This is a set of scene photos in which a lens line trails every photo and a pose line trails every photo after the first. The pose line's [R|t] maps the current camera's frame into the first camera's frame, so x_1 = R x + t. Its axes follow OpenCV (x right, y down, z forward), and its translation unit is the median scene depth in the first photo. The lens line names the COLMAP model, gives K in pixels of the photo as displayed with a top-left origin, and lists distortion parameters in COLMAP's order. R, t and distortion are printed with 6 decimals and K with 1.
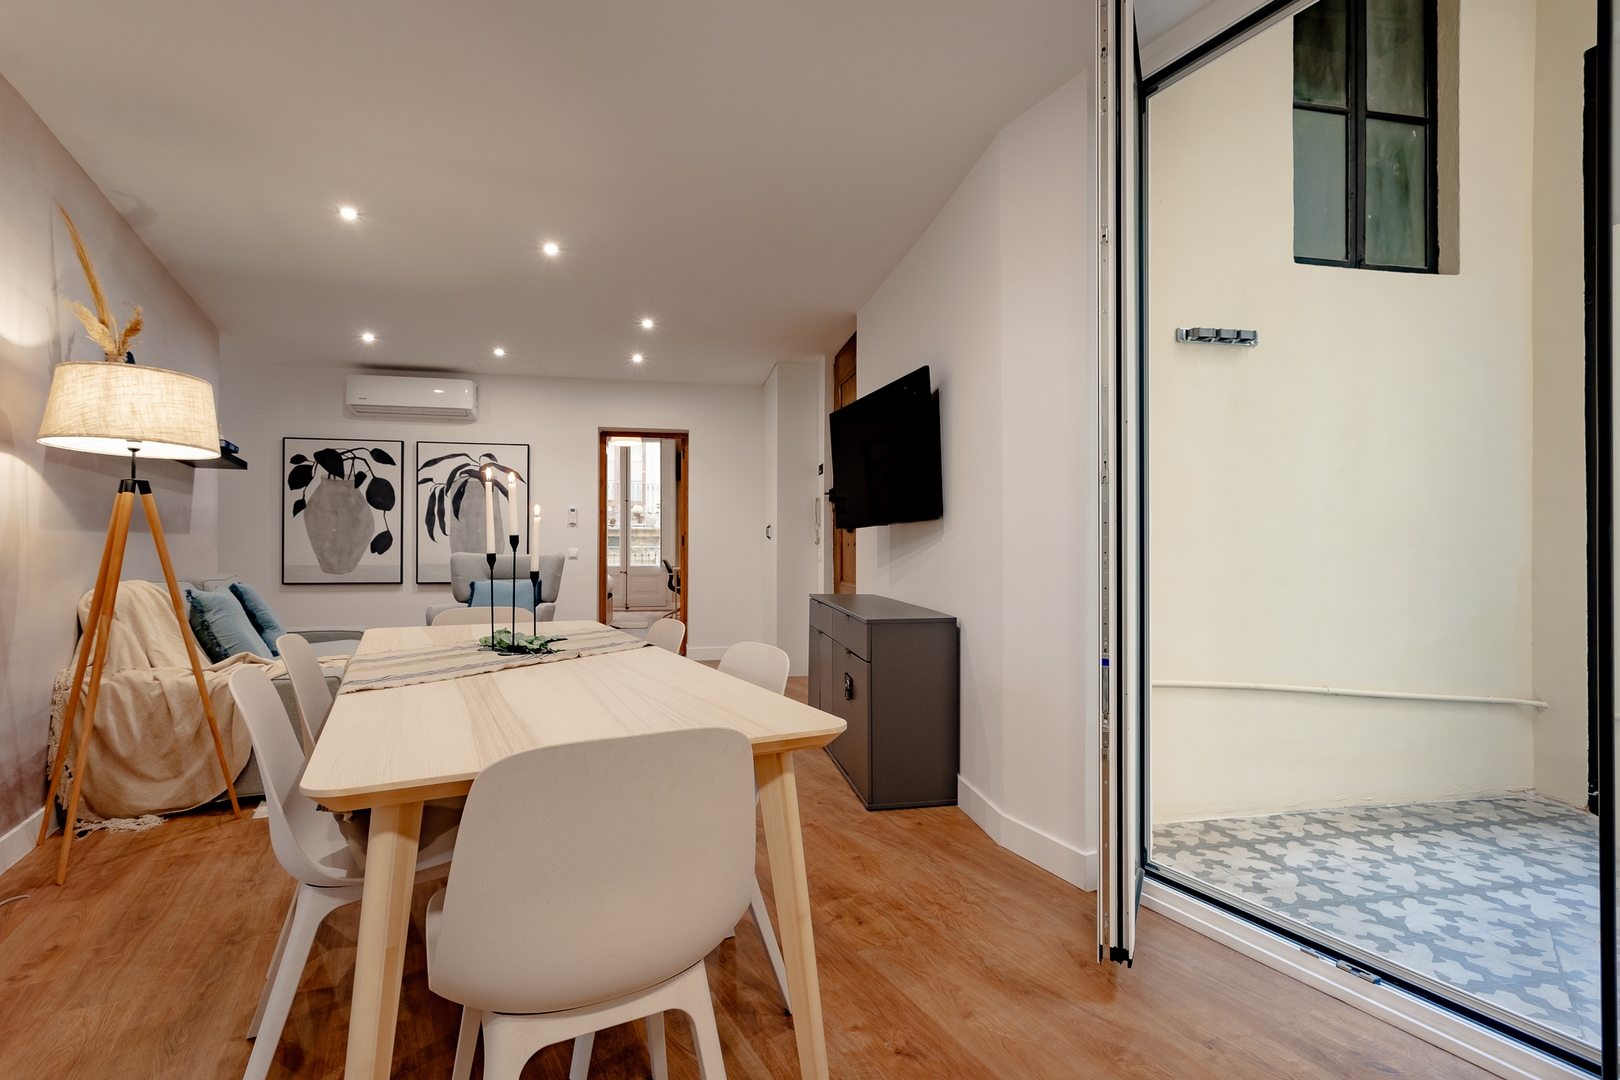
lens RADIAL K [[766.1, 0, 810.0], [0, 766.1, 540.0], [0, 0, 1]] dist [-0.001464, 0.001238]
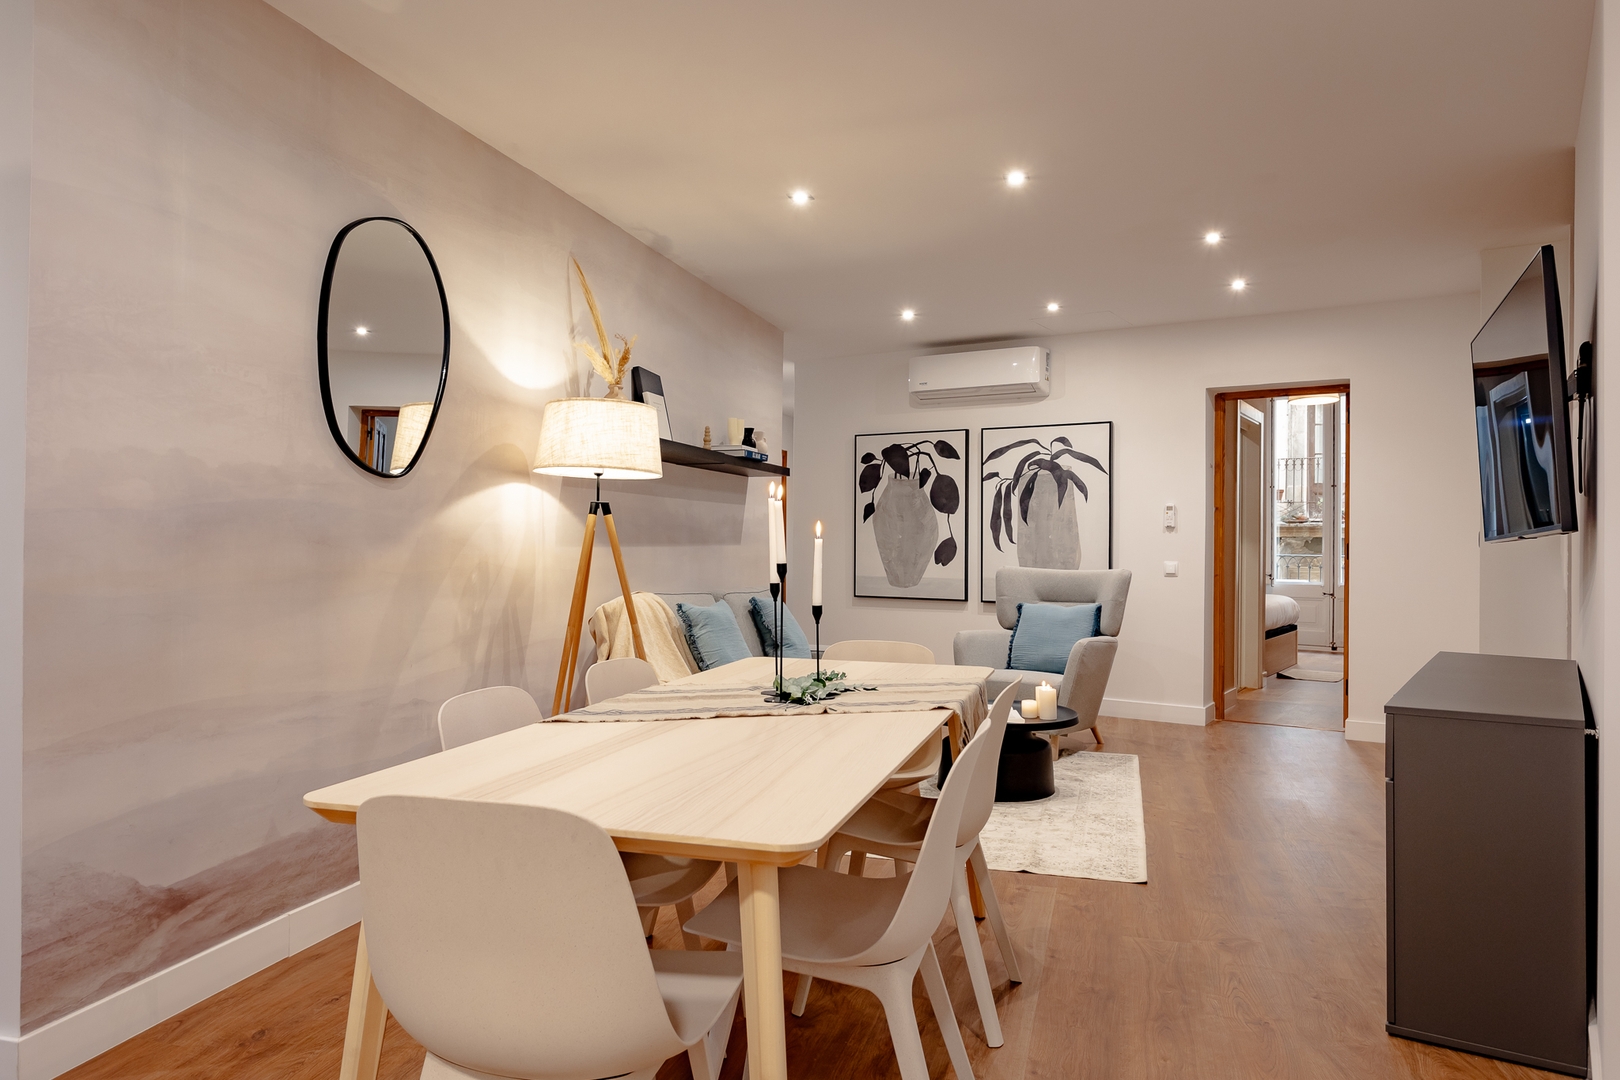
lens RADIAL K [[1072.2, 0, 810.0], [0, 1072.2, 540.0], [0, 0, 1]] dist [0.003635, 0.004860]
pose [[0.716310, 0.001556, -0.697781, 0.159955], [-0.000521, 0.999998, 0.001694, -0.011649], [0.697782, -0.000850, 0.716309, 0.052012]]
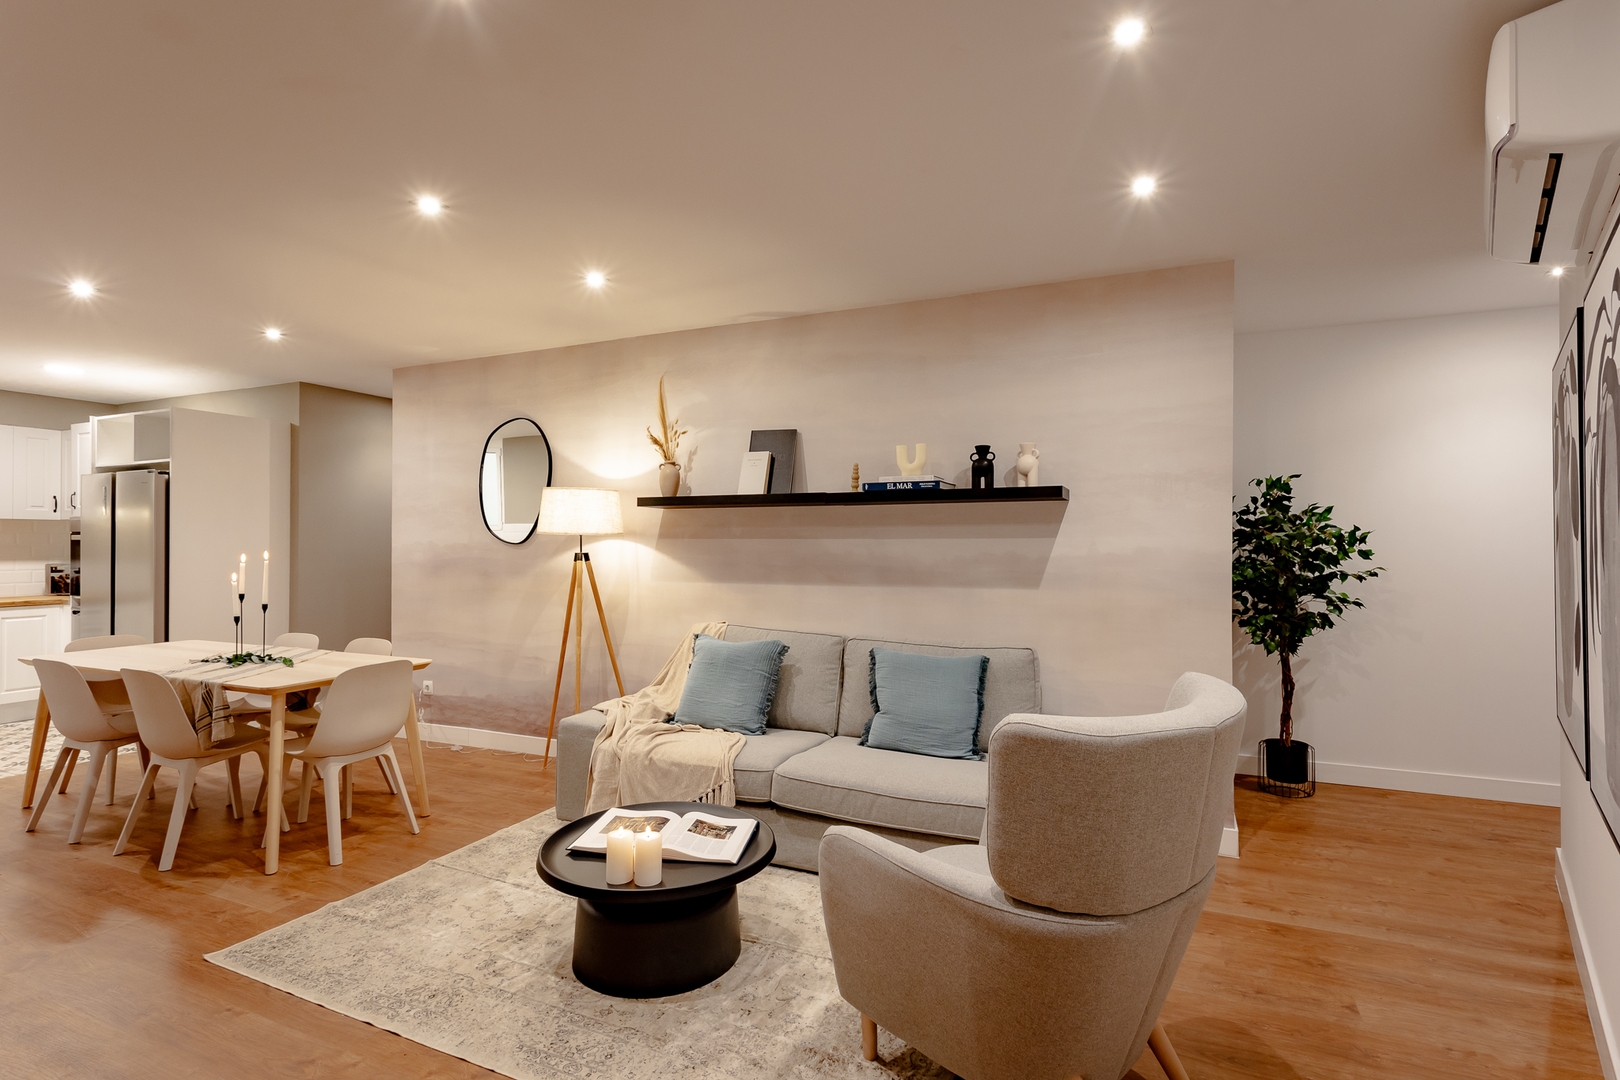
lens RADIAL K [[778.6, 0, 817.2], [0, 778.6, 539.6], [0, 0, 1]] dist [0.000035, 0.001797]
pose [[-0.788617, -0.004922, -0.614865, -0.108618], [0.002579, 0.999933, -0.011313, -0.036007], [0.614879, -0.010507, -0.788551, 1.083394]]
